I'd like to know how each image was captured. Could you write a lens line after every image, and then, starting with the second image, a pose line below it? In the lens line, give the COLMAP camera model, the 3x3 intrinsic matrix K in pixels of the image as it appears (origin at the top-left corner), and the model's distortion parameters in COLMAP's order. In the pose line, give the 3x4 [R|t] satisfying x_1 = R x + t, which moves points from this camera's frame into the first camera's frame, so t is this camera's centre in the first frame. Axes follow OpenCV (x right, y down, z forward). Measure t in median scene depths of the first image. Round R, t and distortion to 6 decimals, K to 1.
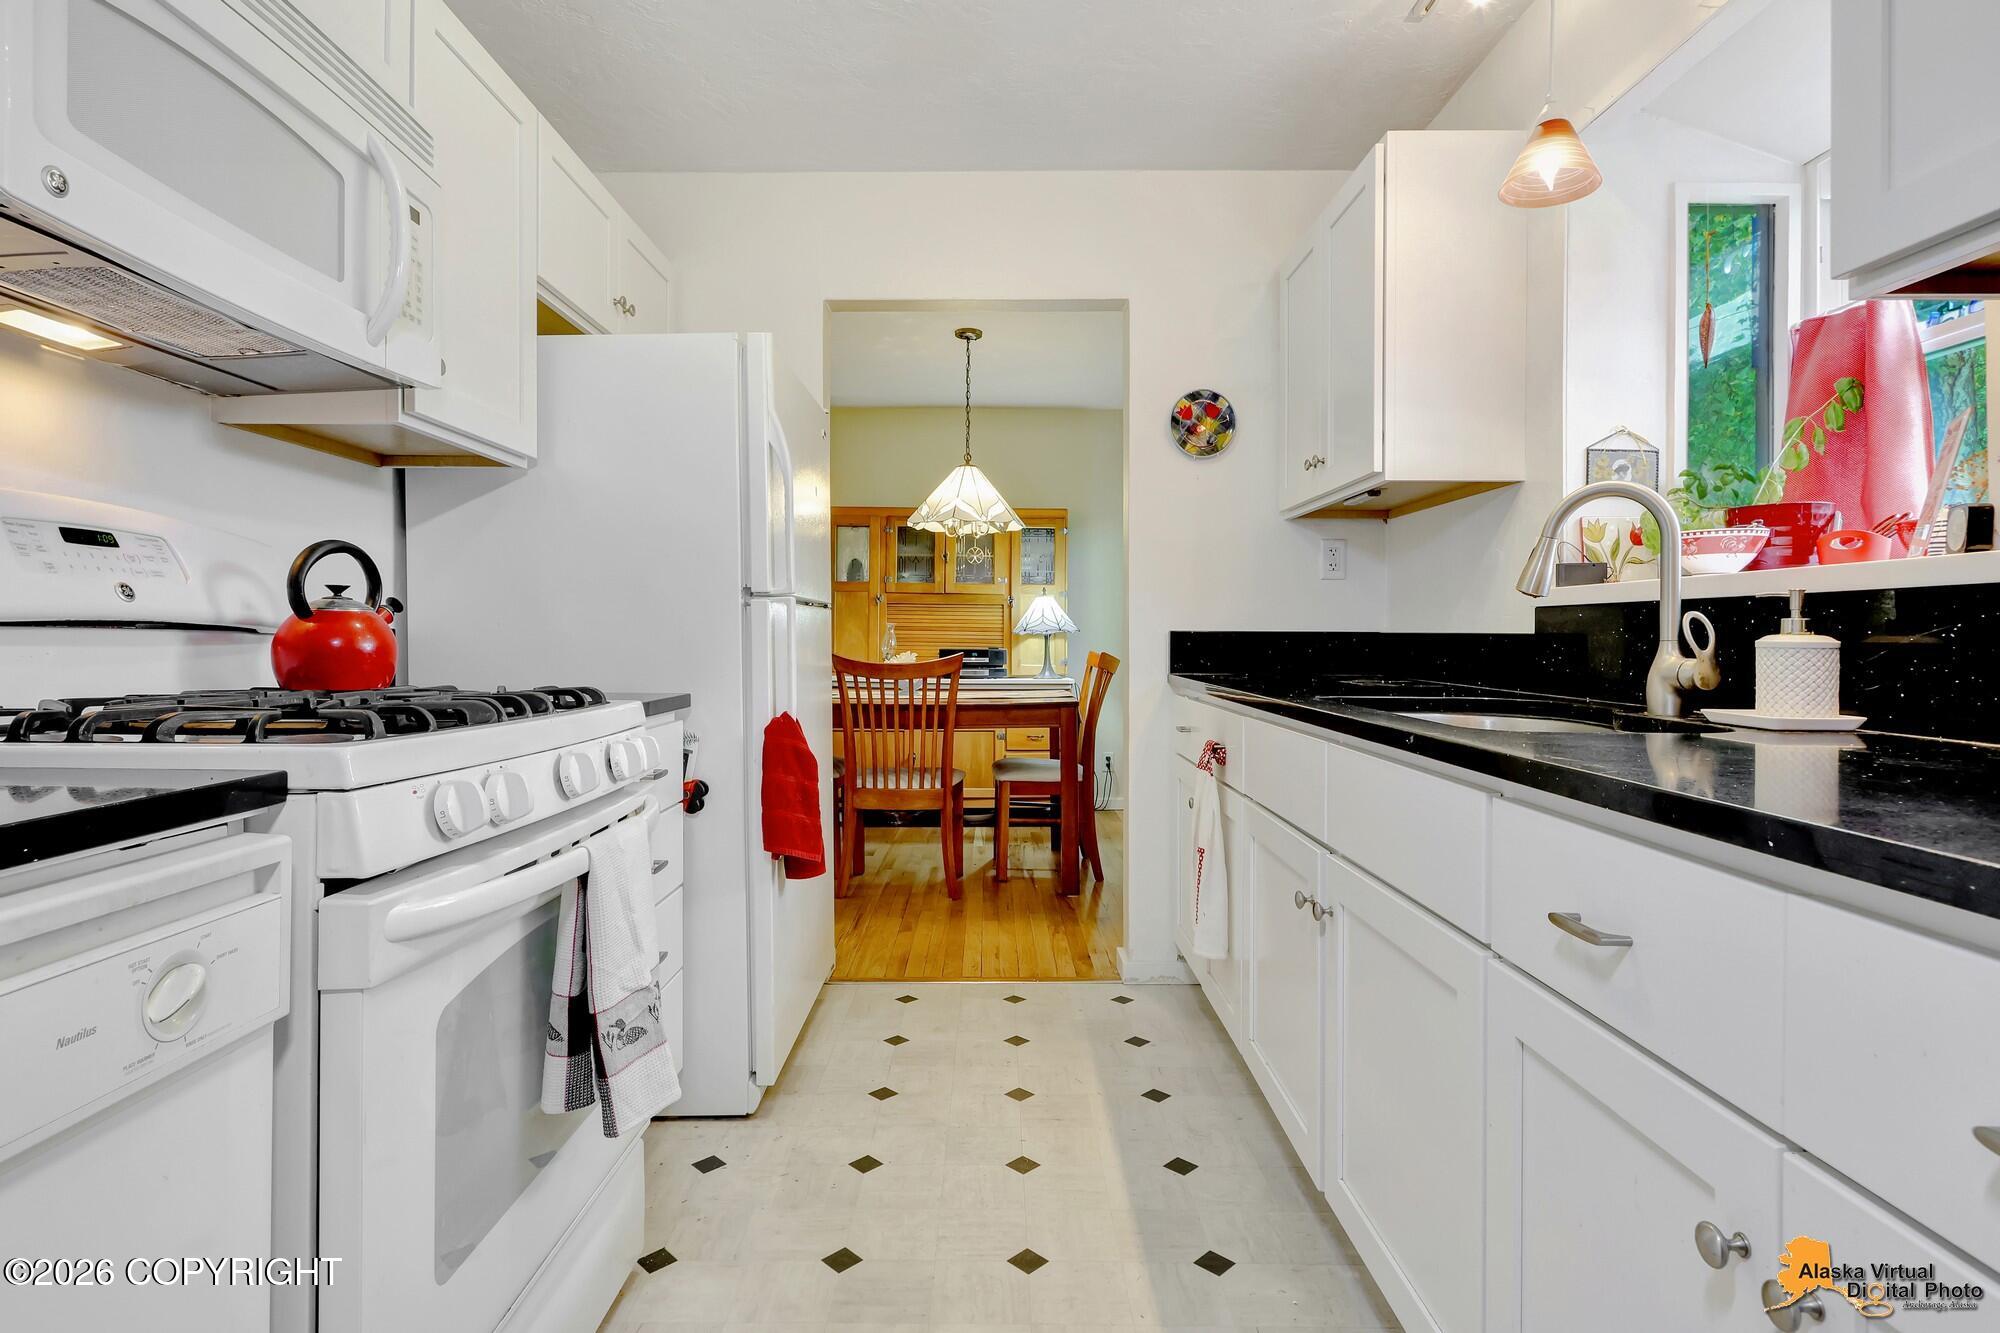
lens RADIAL K [[1017.9, 0, 989.9], [0, 1017.9, 656.0], [0, 0, 1]] dist [0.000118, -0.000681]
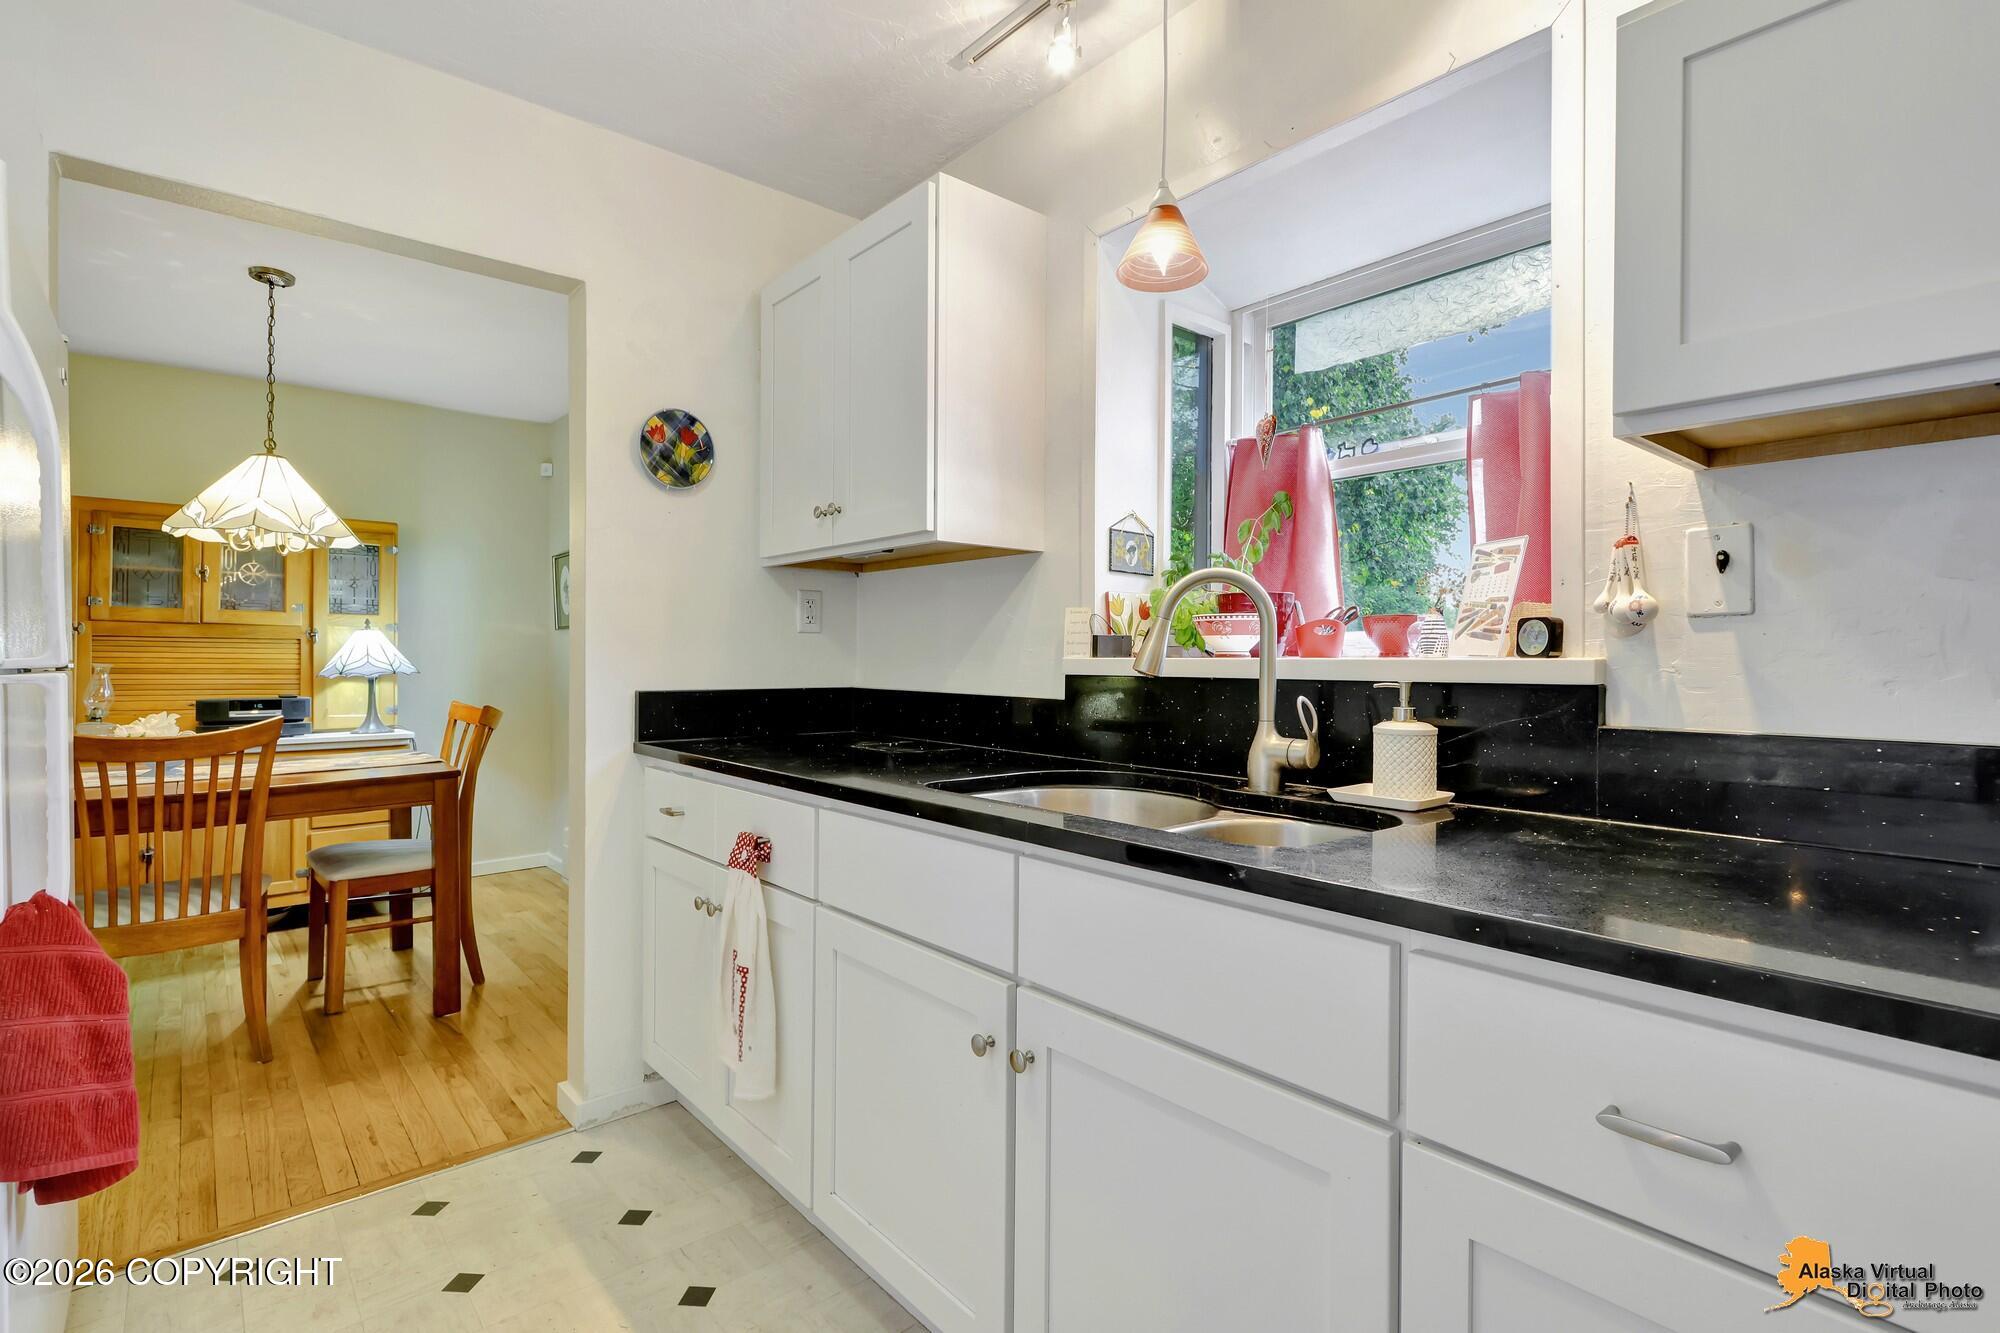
lens RADIAL K [[943.9, 0, 1000.0], [0, 943.9, 666.5], [0, 0, 1]] dist [0.006287, -0.000910]
pose [[0.761806, -0.005010, 0.647786, -0.099874], [0.013156, 0.999884, -0.007739, -0.035406], [-0.647672, 0.014418, 0.761783, 0.219287]]
